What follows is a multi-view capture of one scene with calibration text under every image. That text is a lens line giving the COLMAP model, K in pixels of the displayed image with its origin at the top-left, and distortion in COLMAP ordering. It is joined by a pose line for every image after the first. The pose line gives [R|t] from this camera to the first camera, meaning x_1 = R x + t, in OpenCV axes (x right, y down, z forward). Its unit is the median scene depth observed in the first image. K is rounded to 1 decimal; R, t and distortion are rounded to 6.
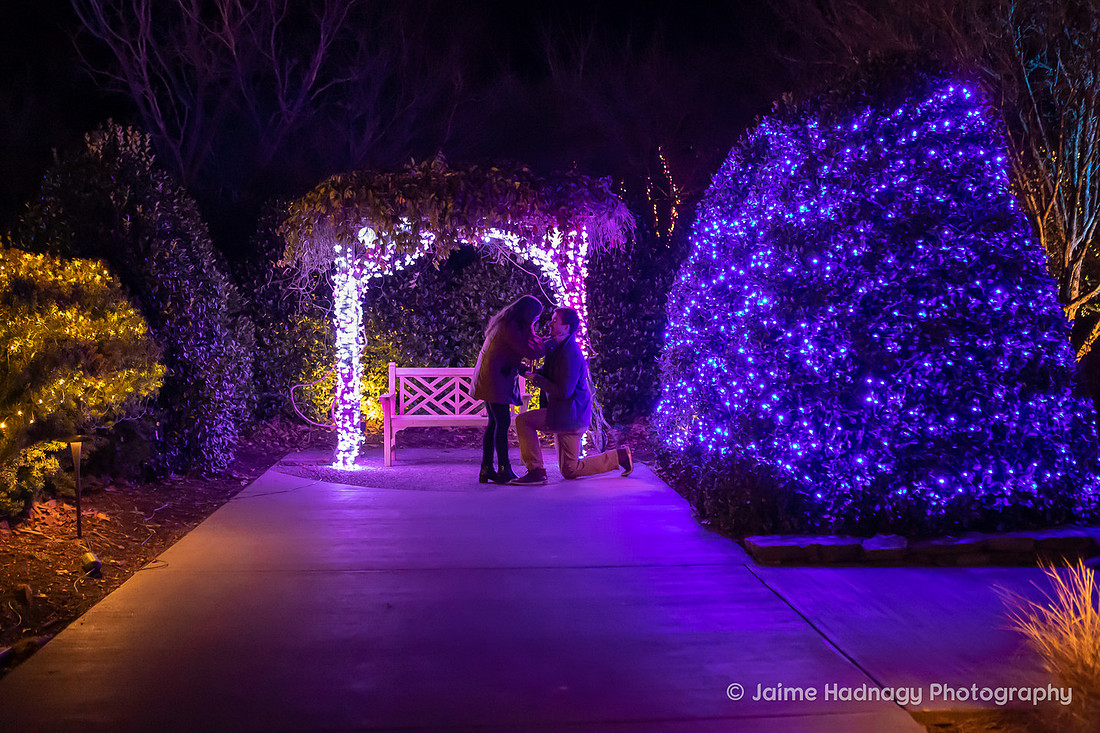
lens RADIAL K [[1334.7, 0, 553.9], [0, 1334.7, 357.9], [0, 0, 1]] dist [-0.100007, 0.000000]
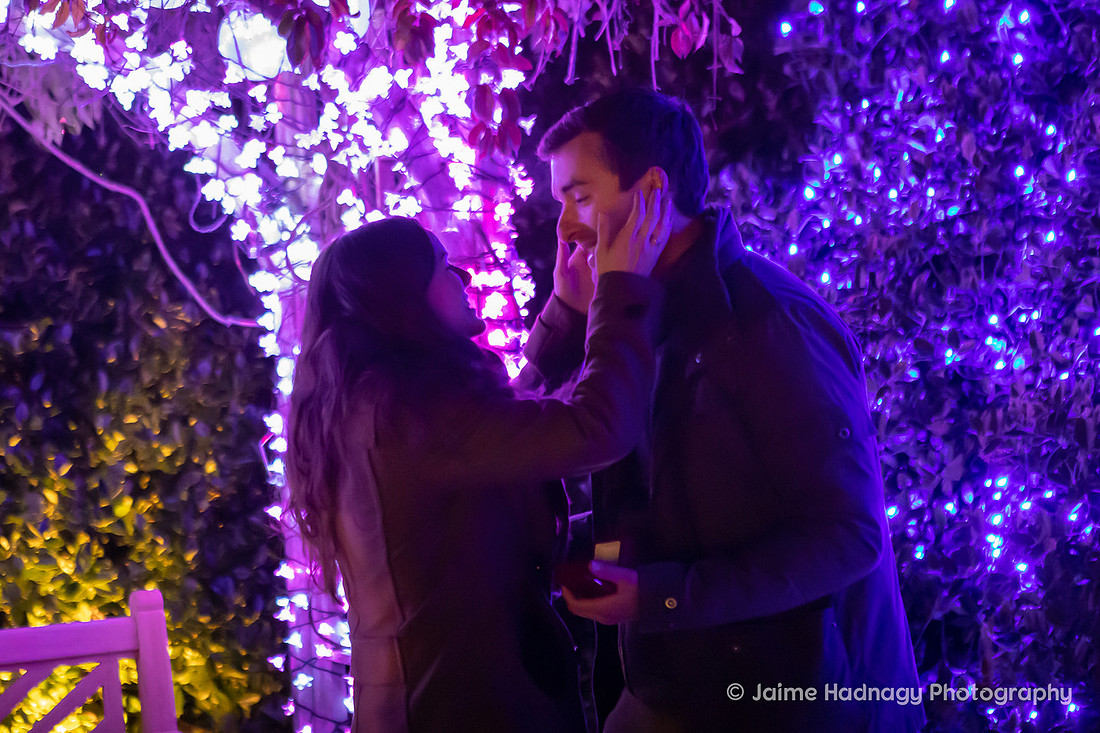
lens RADIAL K [[2425.5, 0, 506.3], [0, 2425.5, 385.2], [0, 0, 1]] dist [0.103600, 0.000000]
pose [[0.902249, -0.051757, 0.428098, -0.144019], [0.044492, 0.998646, 0.026964, -0.039874], [-0.428914, -0.005281, 0.903330, 0.629774]]
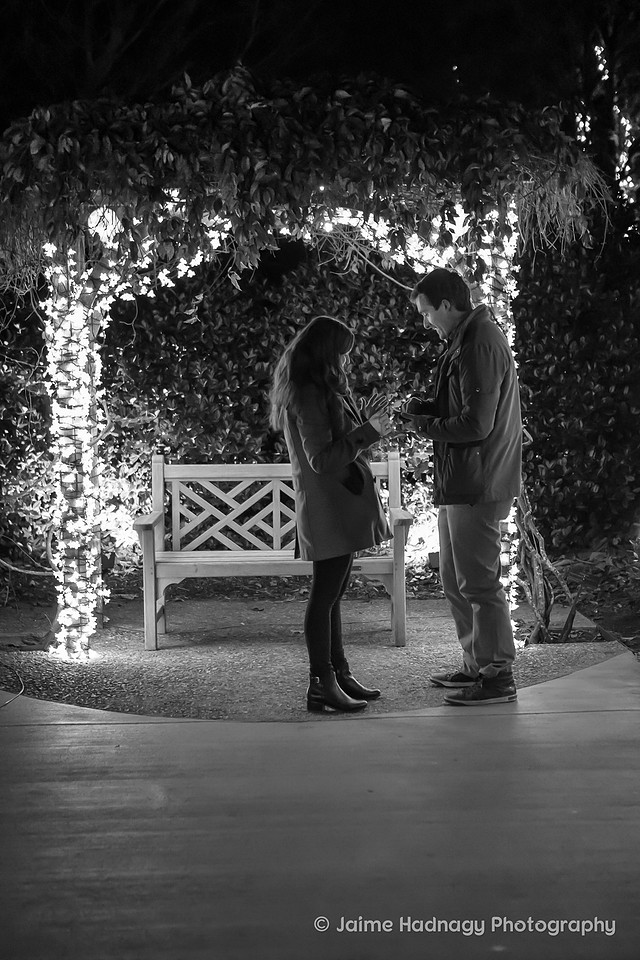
lens RADIAL K [[1921.6, 0, 319.9], [0, 1921.6, 480.1], [0, 0, 1]] dist [0.188945, 0.000000]
pose [[0.998870, -0.007421, -0.046943, -0.017745], [0.010081, 0.998341, 0.056684, -0.031282], [0.046445, -0.057093, 0.997288, 0.217070]]
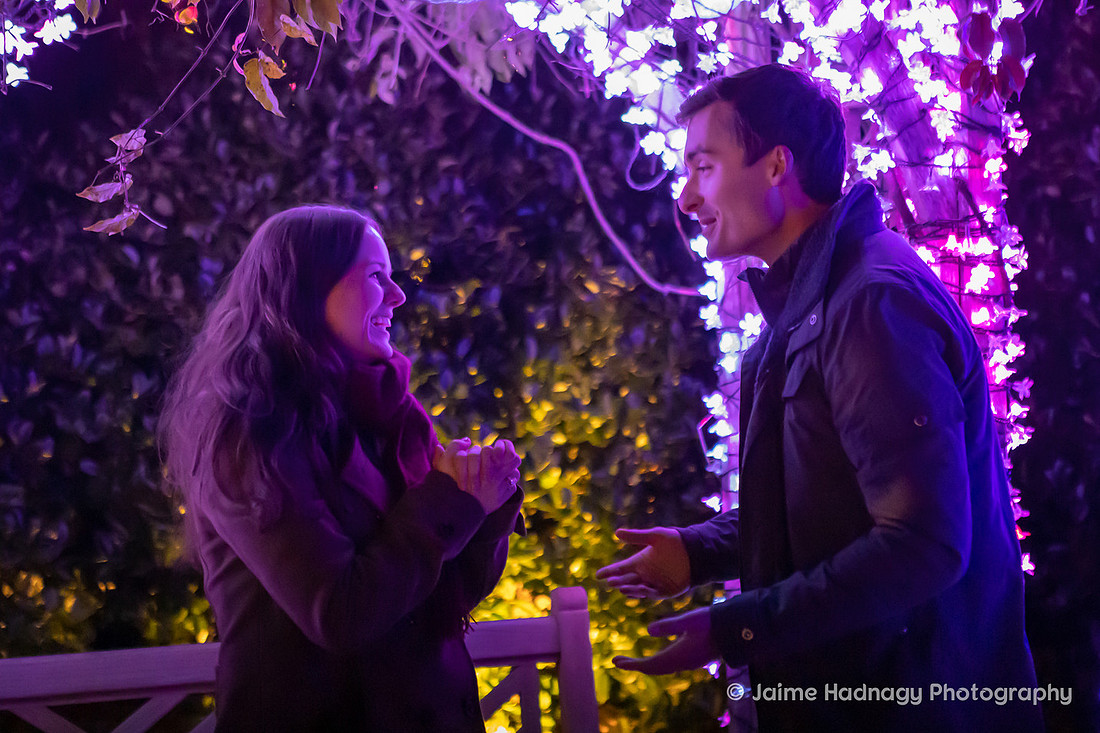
lens RADIAL K [[2277.4, 0, 554.7], [0, 2277.4, 372.7], [0, 0, 1]] dist [0.173387, 0.000000]
pose [[0.959602, -0.035772, 0.279078, -0.122369], [0.026777, 0.998994, 0.035977, -0.042101], [-0.280084, -0.027051, 0.959594, 0.696143]]
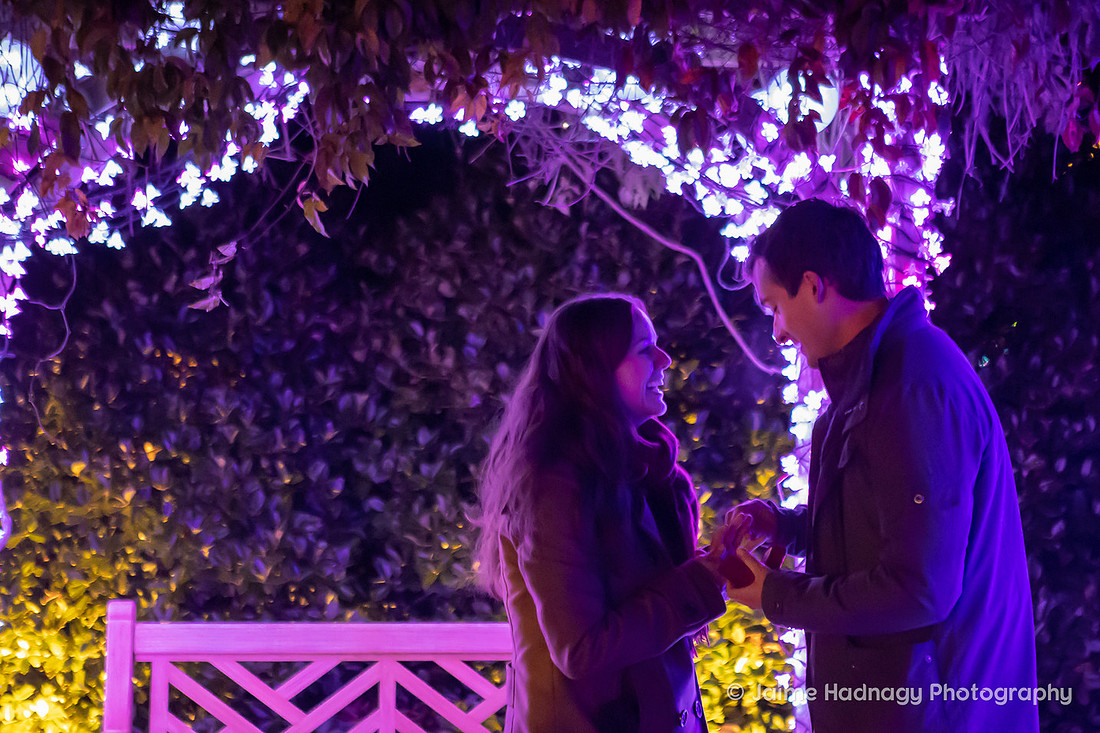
lens RADIAL K [[2716.7, 0, 673.8], [0, 2716.7, 377.3], [0, 0, 1]] dist [0.186203, 0.000000]
pose [[0.998413, 0.013161, 0.054757, -0.048990], [-0.012968, 0.999908, -0.003887, -0.038050], [-0.054803, 0.003171, 0.998492, 0.501994]]
